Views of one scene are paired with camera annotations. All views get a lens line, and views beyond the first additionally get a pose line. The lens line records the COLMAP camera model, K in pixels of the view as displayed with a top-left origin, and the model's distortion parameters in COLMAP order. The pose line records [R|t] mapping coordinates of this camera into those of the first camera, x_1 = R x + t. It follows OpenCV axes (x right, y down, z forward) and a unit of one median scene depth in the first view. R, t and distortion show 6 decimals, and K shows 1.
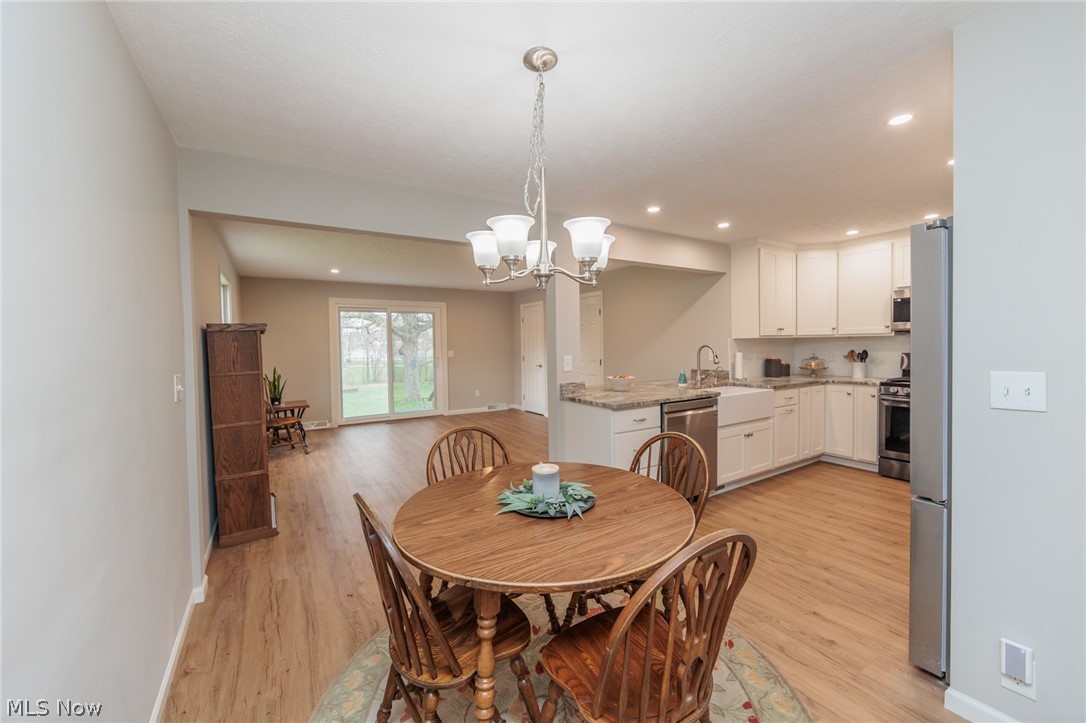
lens RADIAL K [[426.6, 0, 541.6], [0, 426.6, 354.7], [0, 0, 1]] dist [-0.002319, -0.000274]
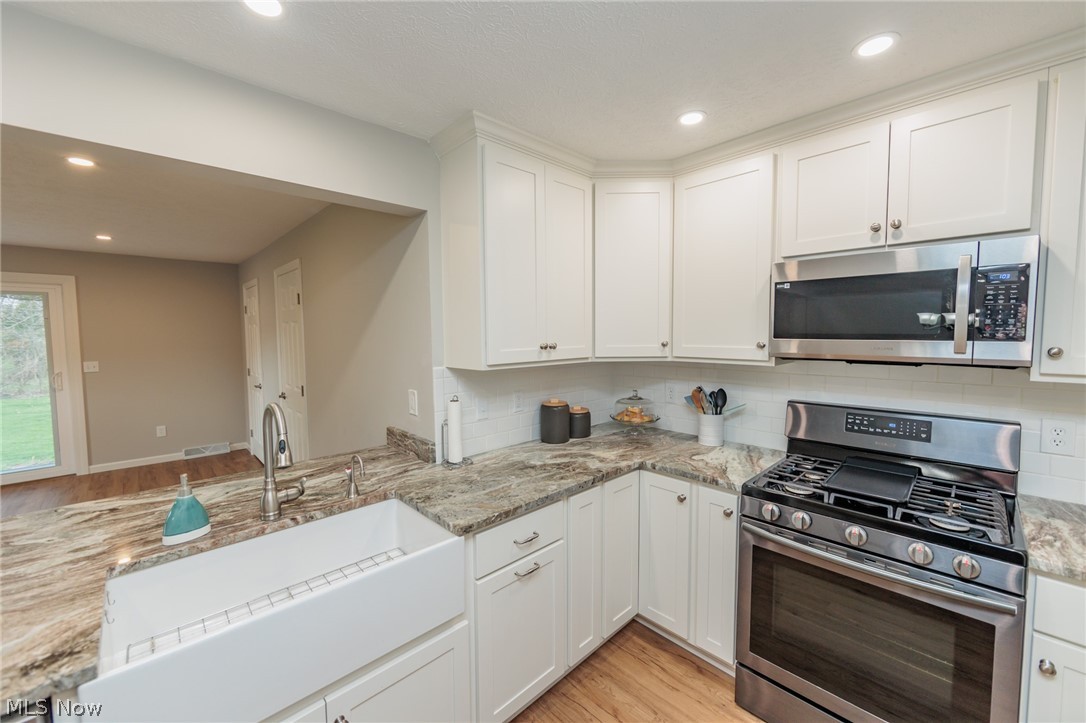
lens RADIAL K [[426.6, 0, 541.6], [0, 426.6, 354.7], [0, 0, 1]] dist [-0.002319, -0.000274]
pose [[0.980446, -0.001474, 0.196782, 0.438636], [-0.004062, 0.999607, 0.027727, -0.060110], [-0.196746, -0.027984, 0.980055, 0.535086]]
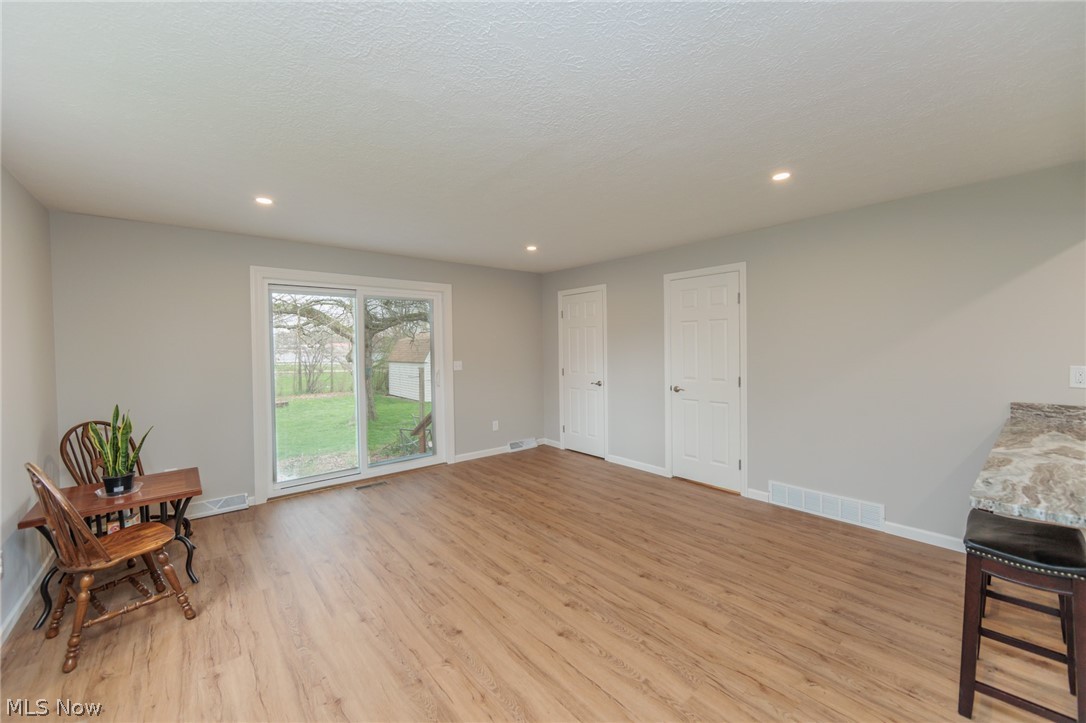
lens RADIAL K [[426.6, 0, 541.6], [0, 426.6, 354.7], [0, 0, 1]] dist [-0.002319, -0.000274]
pose [[0.990704, -0.000638, 0.136032, -0.290511], [0.001612, 0.999974, -0.007048, -0.022263], [-0.136024, 0.007202, 0.990679, 0.584918]]
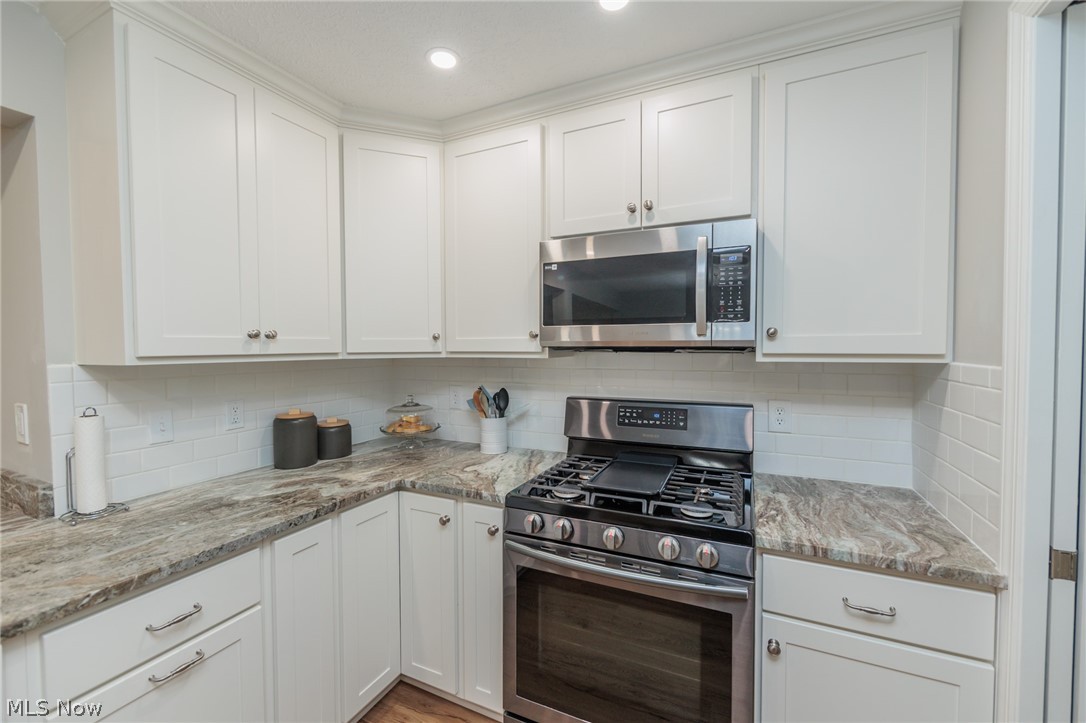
lens RADIAL K [[442.3, 0, 542.8], [0, 442.3, 357.2], [0, 0, 1]] dist [-0.002941, -0.000227]
pose [[0.843087, -0.000837, 0.537776, 0.524884], [0.004502, 0.999975, -0.005502, -0.038222], [-0.537758, 0.007060, 0.843070, 0.569825]]
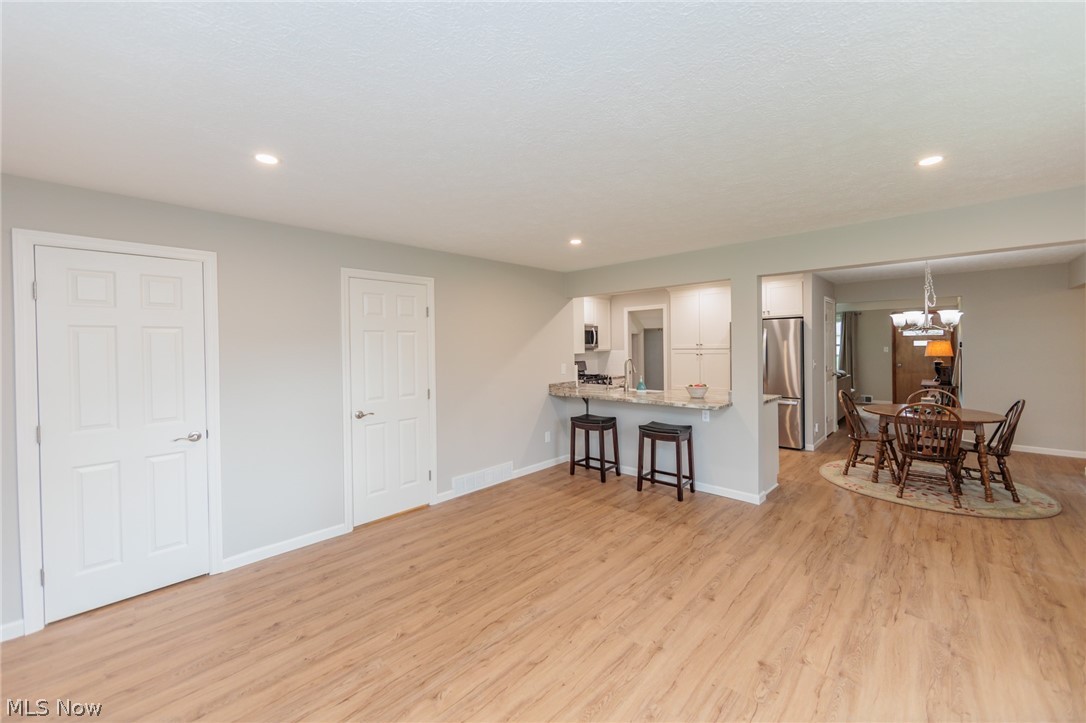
lens RADIAL K [[426.6, 0, 541.6], [0, 426.6, 354.7], [0, 0, 1]] dist [-0.002319, -0.000274]
pose [[-0.245280, -0.000358, 0.969452, -0.653776], [0.044714, 0.998932, 0.011682, -0.050893], [-0.968421, 0.046214, -0.245002, 1.310876]]
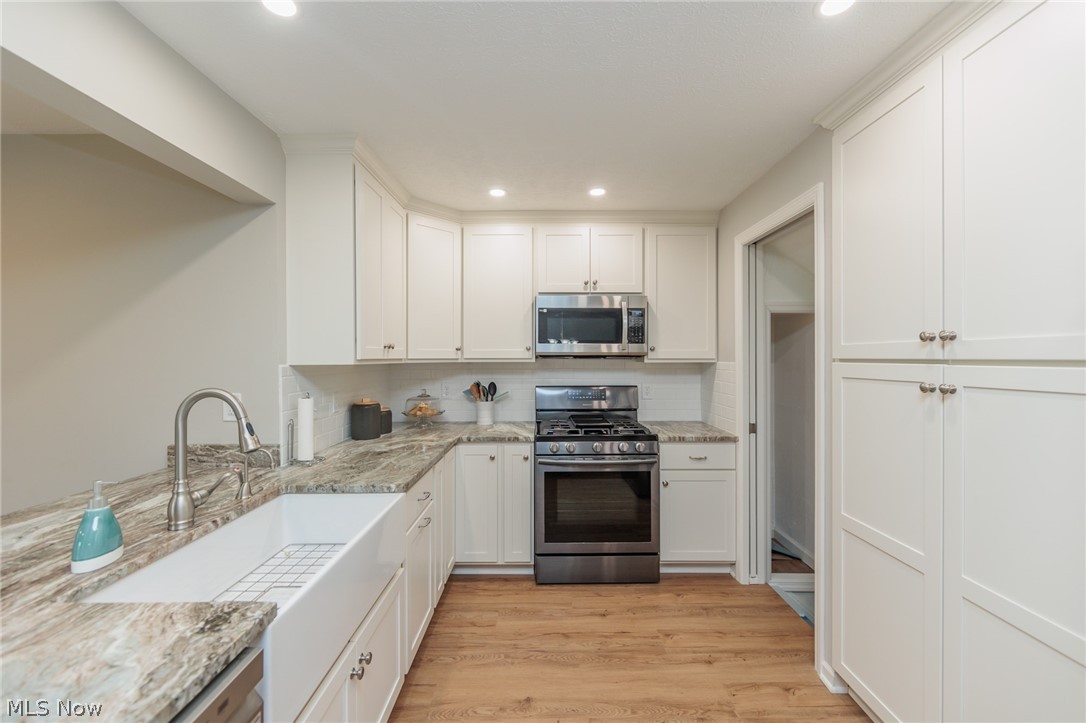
lens RADIAL K [[431.2, 0, 544.3], [0, 431.2, 357.0], [0, 0, 1]] dist [-0.001064, -0.000121]
pose [[0.533104, 0.016646, 0.845886, 0.214381], [0.014999, 0.999463, -0.029121, -0.028372], [-0.845917, 0.028212, 0.532569, 0.539386]]
